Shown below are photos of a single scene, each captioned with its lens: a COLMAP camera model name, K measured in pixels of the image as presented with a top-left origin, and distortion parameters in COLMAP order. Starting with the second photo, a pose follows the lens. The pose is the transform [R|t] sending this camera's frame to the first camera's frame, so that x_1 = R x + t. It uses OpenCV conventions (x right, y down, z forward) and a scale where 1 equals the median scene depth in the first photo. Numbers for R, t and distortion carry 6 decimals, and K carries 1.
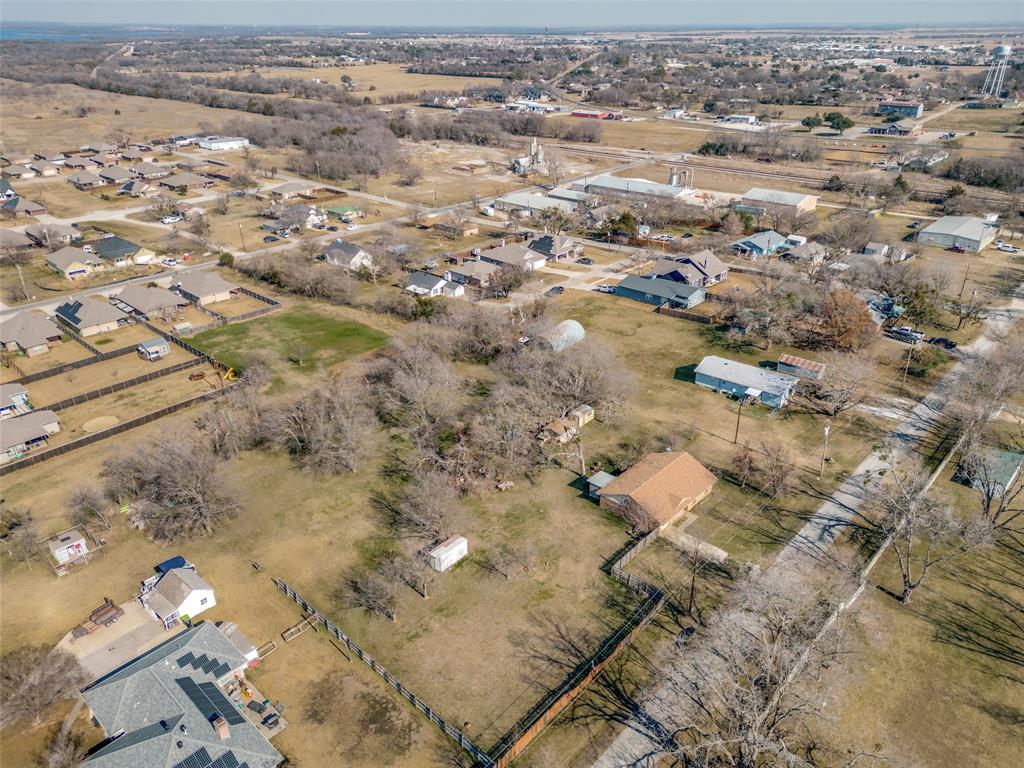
lens RADIAL K [[692.9, 0, 512.4], [0, 692.9, 410.1], [0, 0, 1]] dist [0.055884, -0.041557]
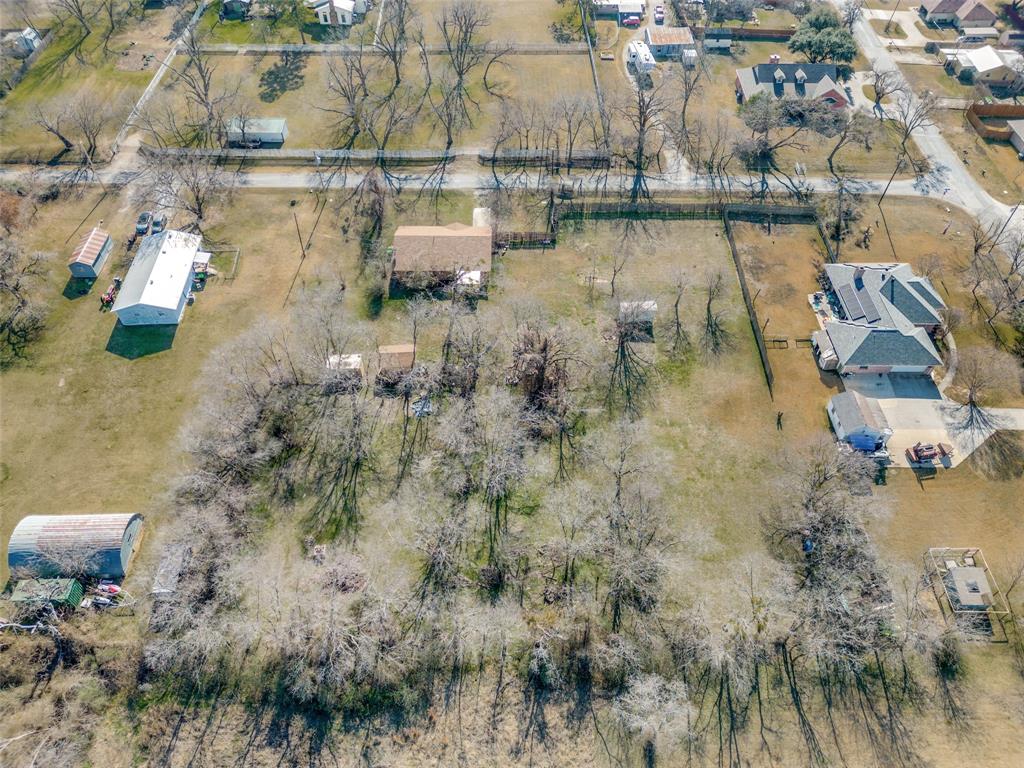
lens RADIAL K [[692.9, 0, 512.4], [0, 692.9, 410.1], [0, 0, 1]] dist [0.055884, -0.041557]
pose [[-0.681136, -0.565309, 0.465273, -0.550849], [0.345882, 0.311648, 0.885009, -0.789766], [-0.645305, 0.763741, -0.016745, 1.224122]]
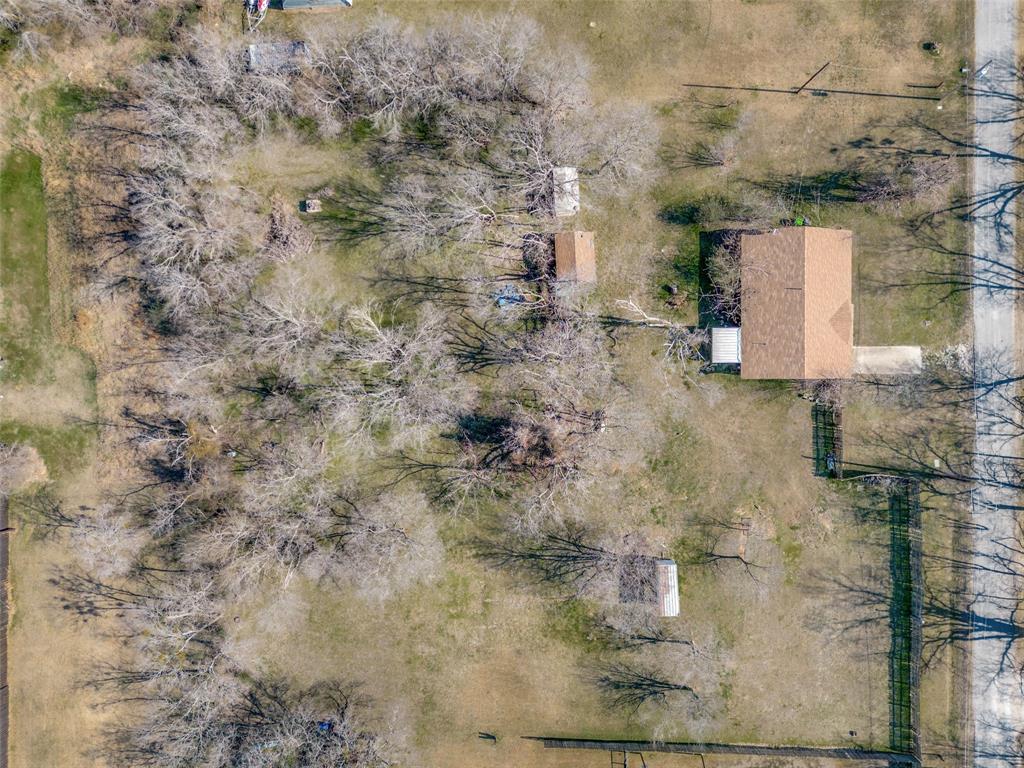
lens RADIAL K [[692.9, 0, 512.4], [0, 692.9, 410.1], [0, 0, 1]] dist [0.055884, -0.041557]
pose [[0.732412, -0.680837, -0.005724, -0.076054], [0.330262, 0.347903, 0.877434, -0.610784], [-0.595398, -0.644534, 0.479663, 0.815619]]
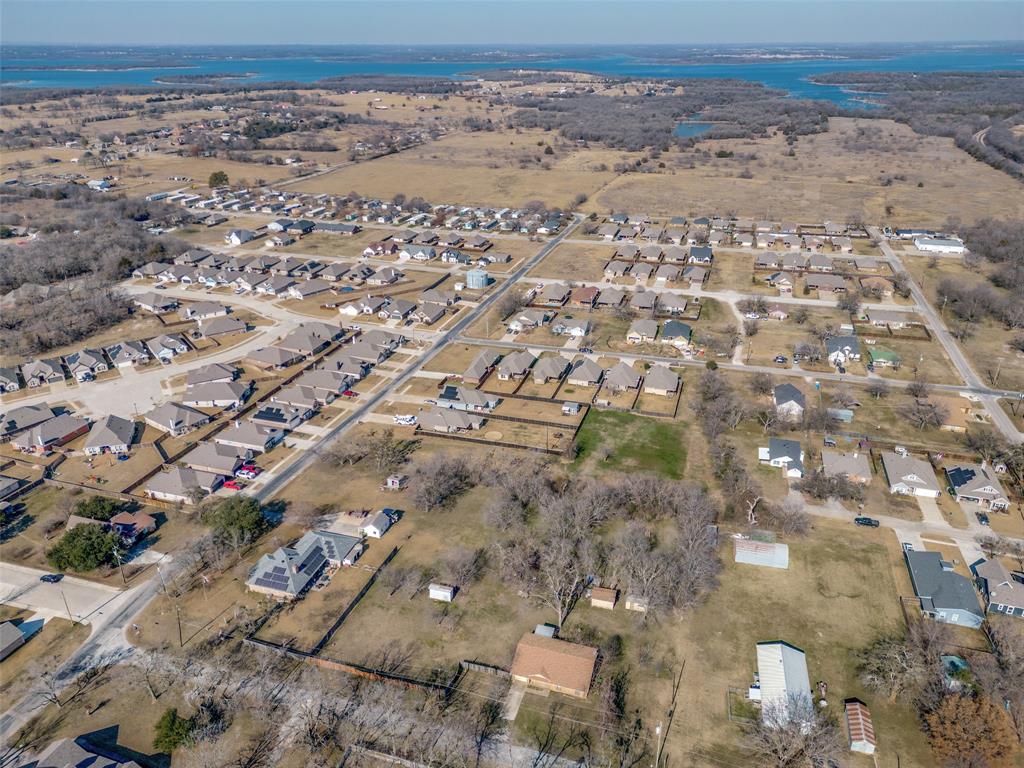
lens RADIAL K [[692.9, 0, 512.4], [0, 692.9, 410.1], [0, 0, 1]] dist [0.055884, -0.041557]
pose [[0.432366, 0.410681, -0.802746, 1.121496], [-0.433068, 0.875438, 0.214616, -0.600619], [0.790893, 0.254851, 0.556362, 0.073499]]
